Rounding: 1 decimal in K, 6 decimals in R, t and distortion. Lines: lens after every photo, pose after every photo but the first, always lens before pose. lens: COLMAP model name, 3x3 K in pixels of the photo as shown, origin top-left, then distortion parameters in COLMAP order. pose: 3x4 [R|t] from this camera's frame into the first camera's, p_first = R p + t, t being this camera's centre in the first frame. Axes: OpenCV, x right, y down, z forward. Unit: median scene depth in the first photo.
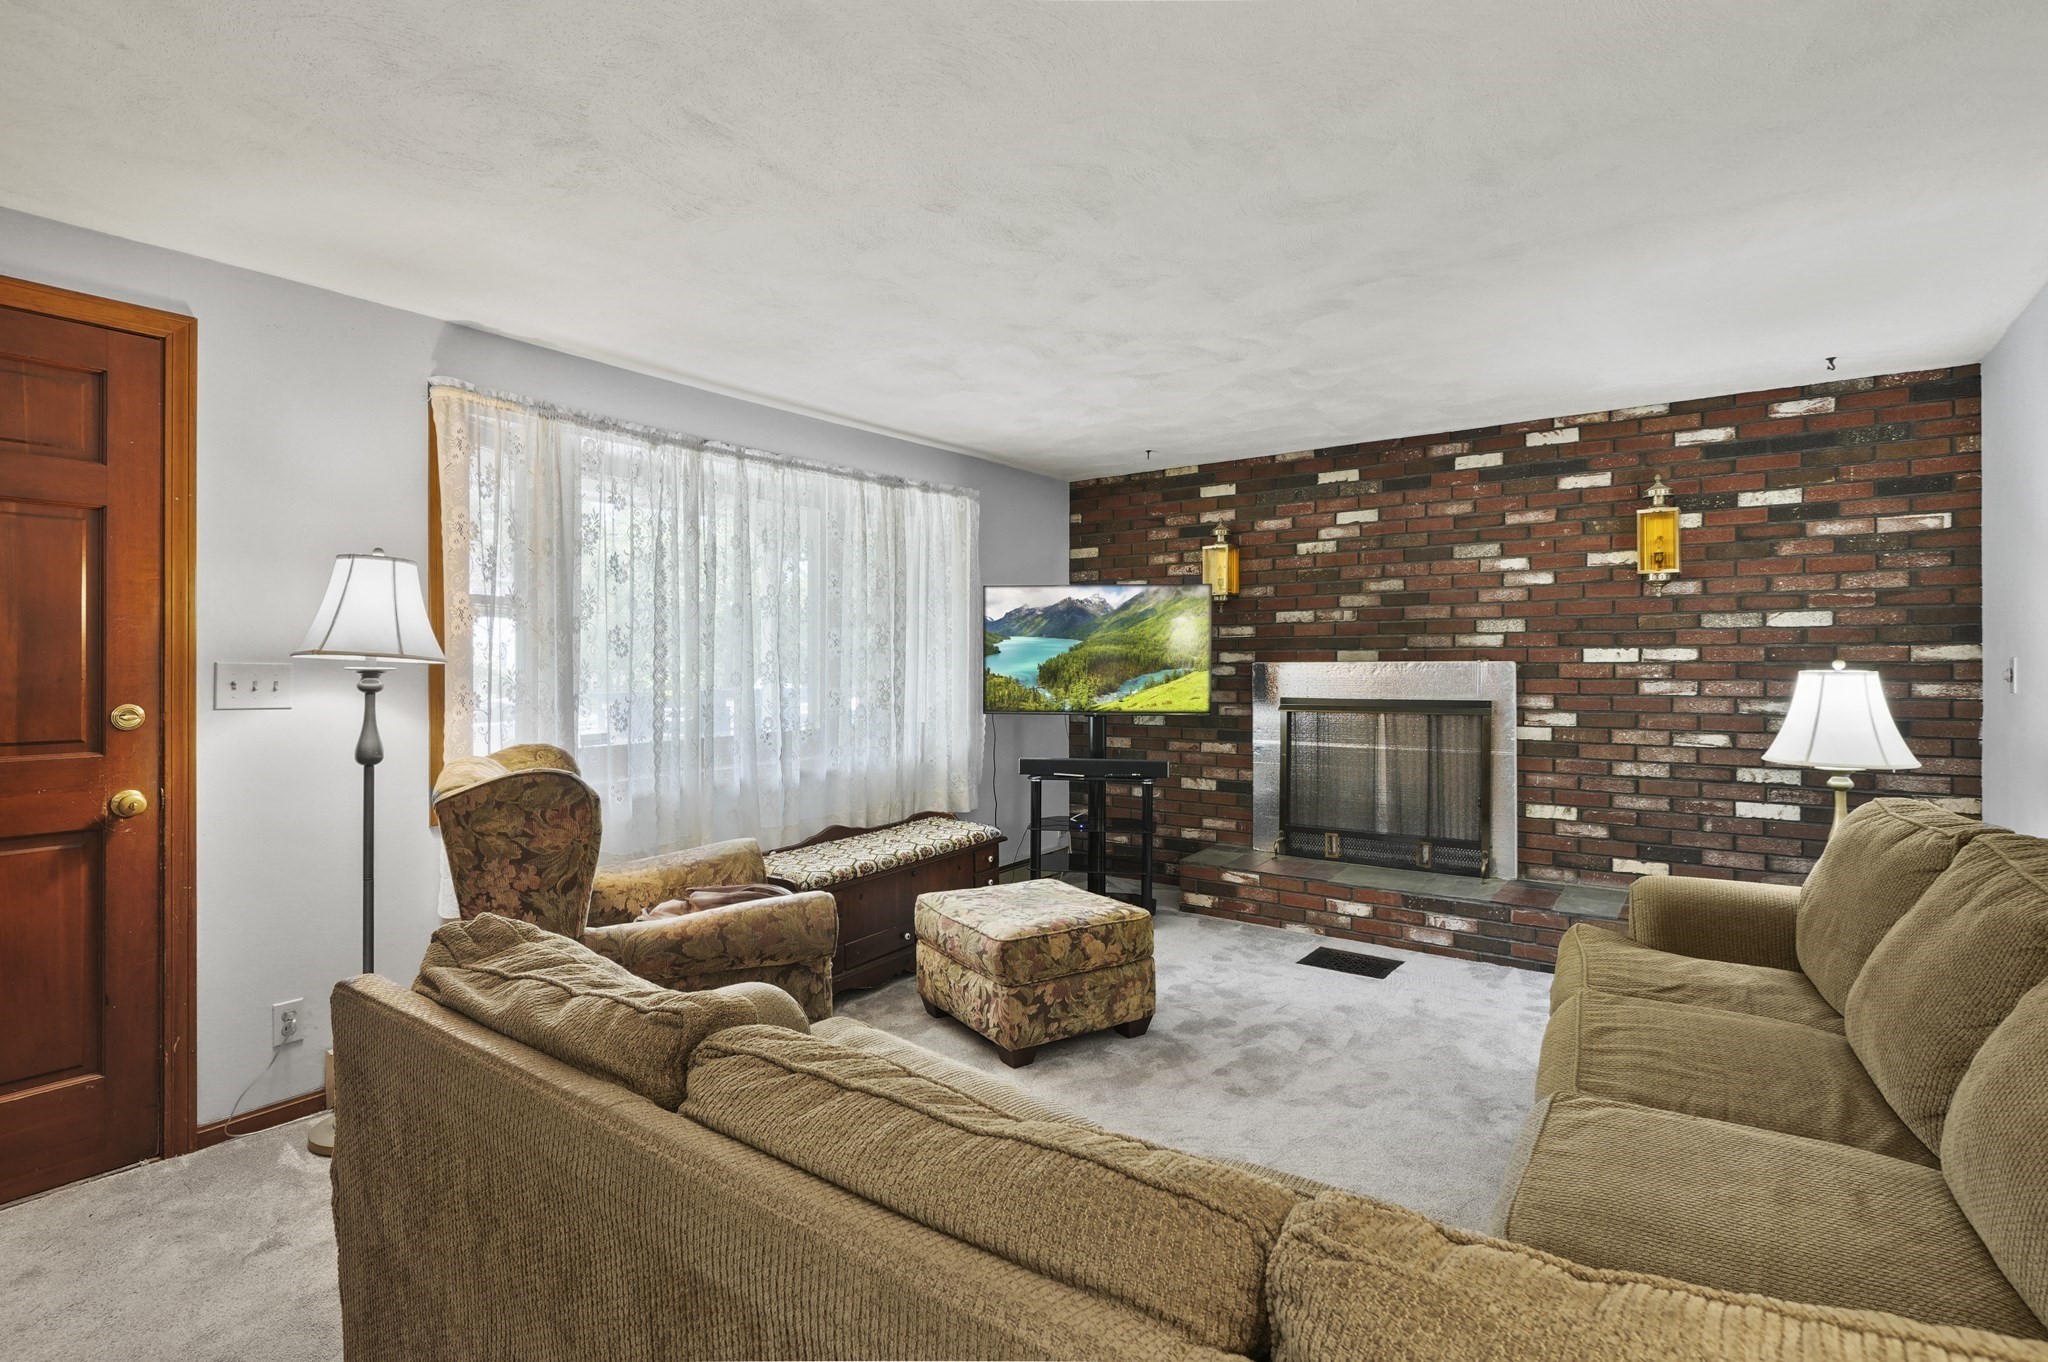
lens RADIAL K [[1015.4, 0, 1020.1], [0, 1015.4, 666.6], [0, 0, 1]] dist [-0.012027, -0.004806]
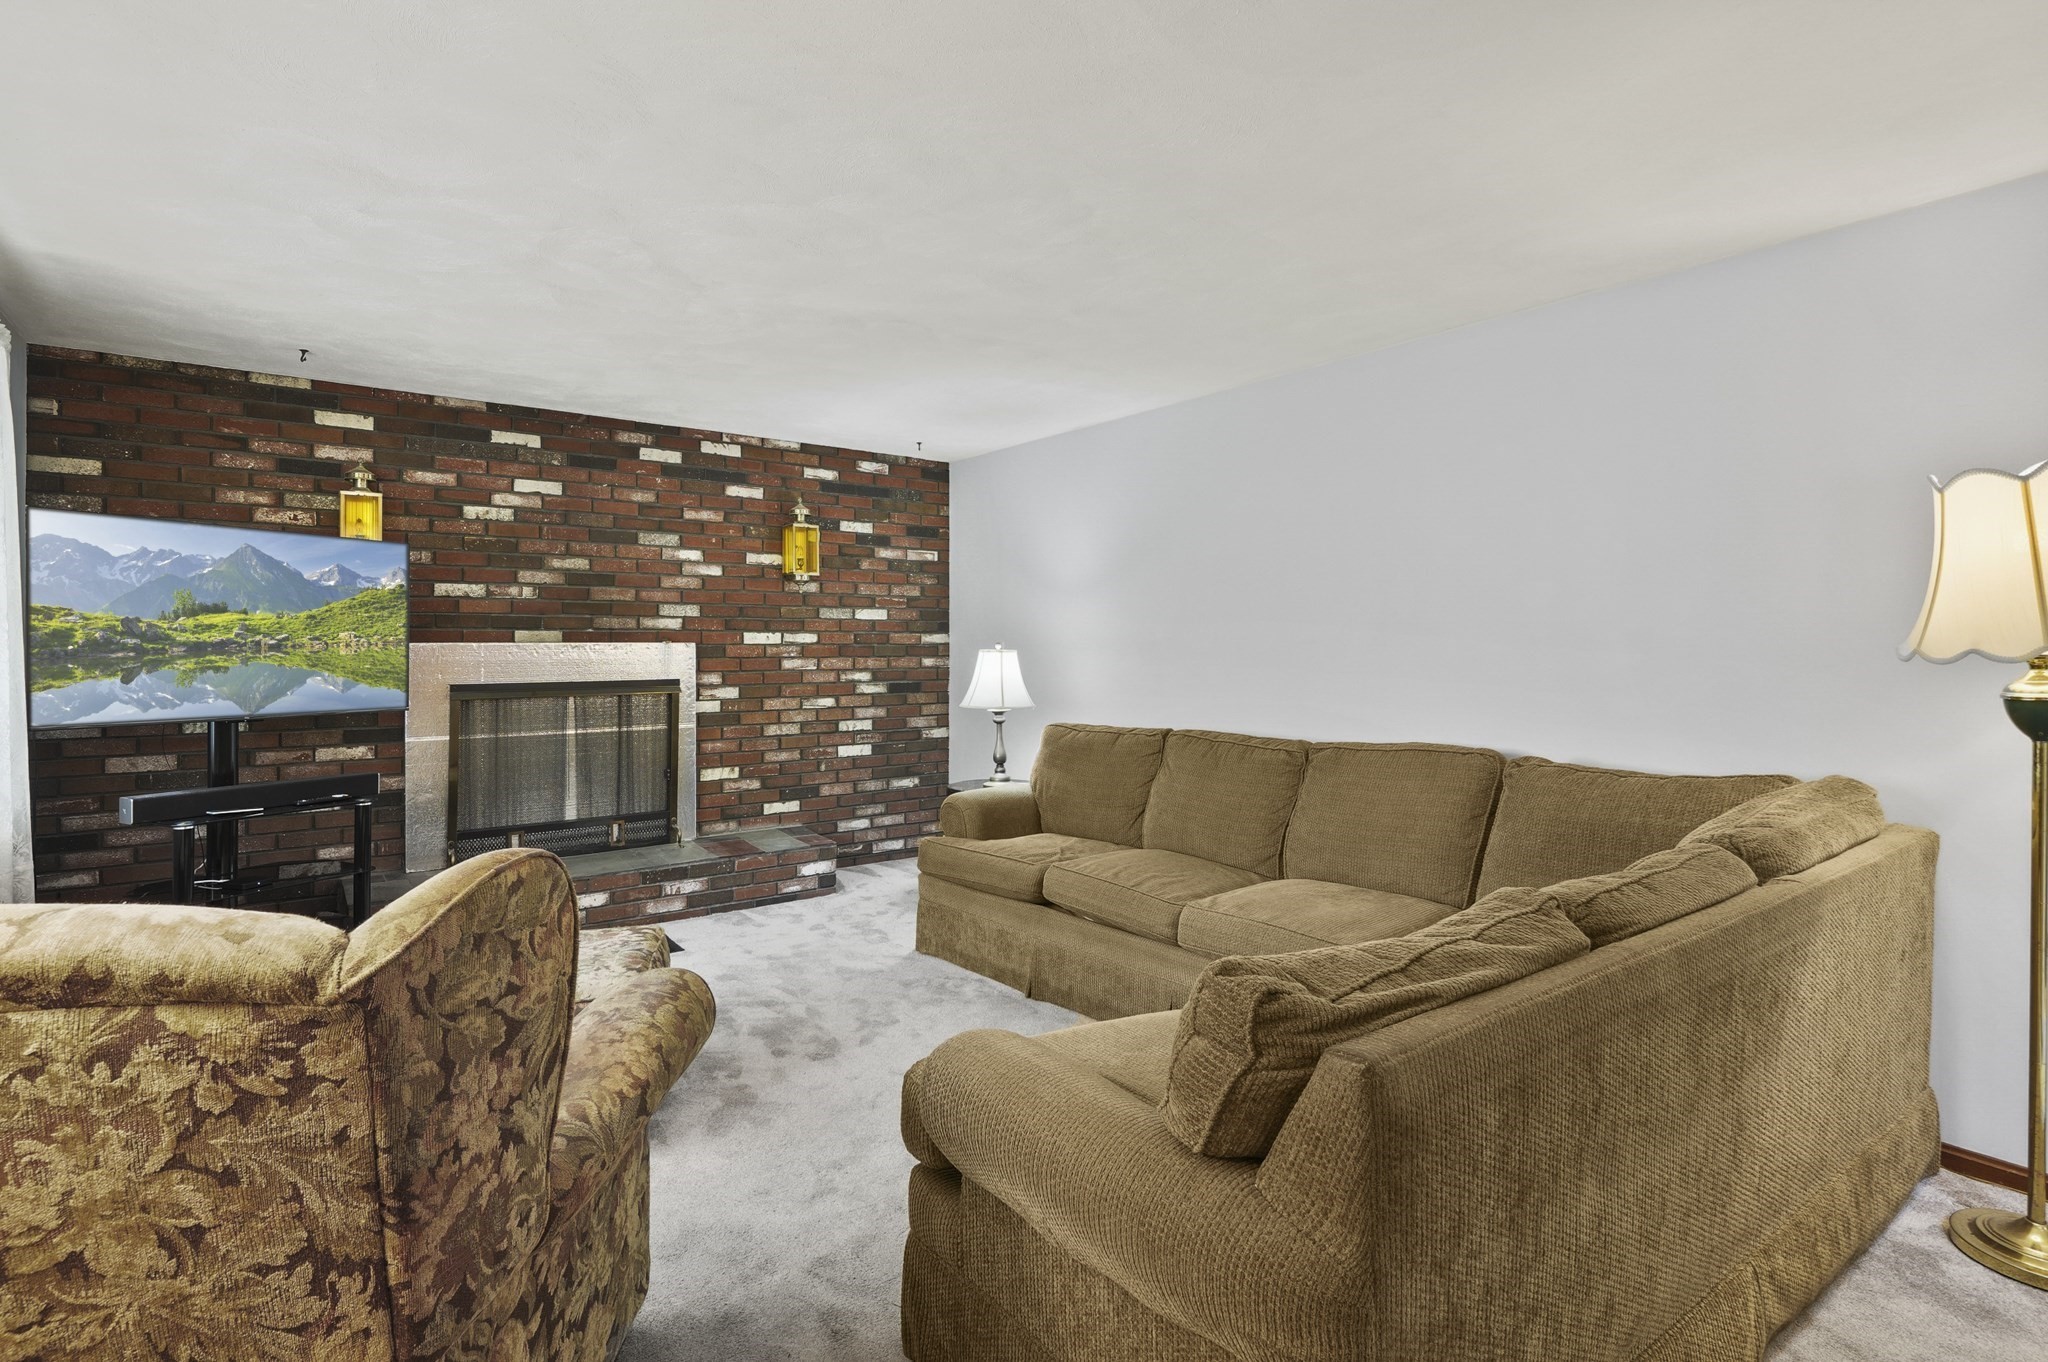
lens RADIAL K [[1015.4, 0, 1024.7], [0, 1015.4, 649.4], [0, 0, 1]] dist [-0.012027, -0.004806]
pose [[0.255373, 0.000027, 0.966842, -0.506116], [0.003824, 0.999992, -0.001038, 0.004767], [-0.966835, 0.003962, 0.255371, 0.370401]]
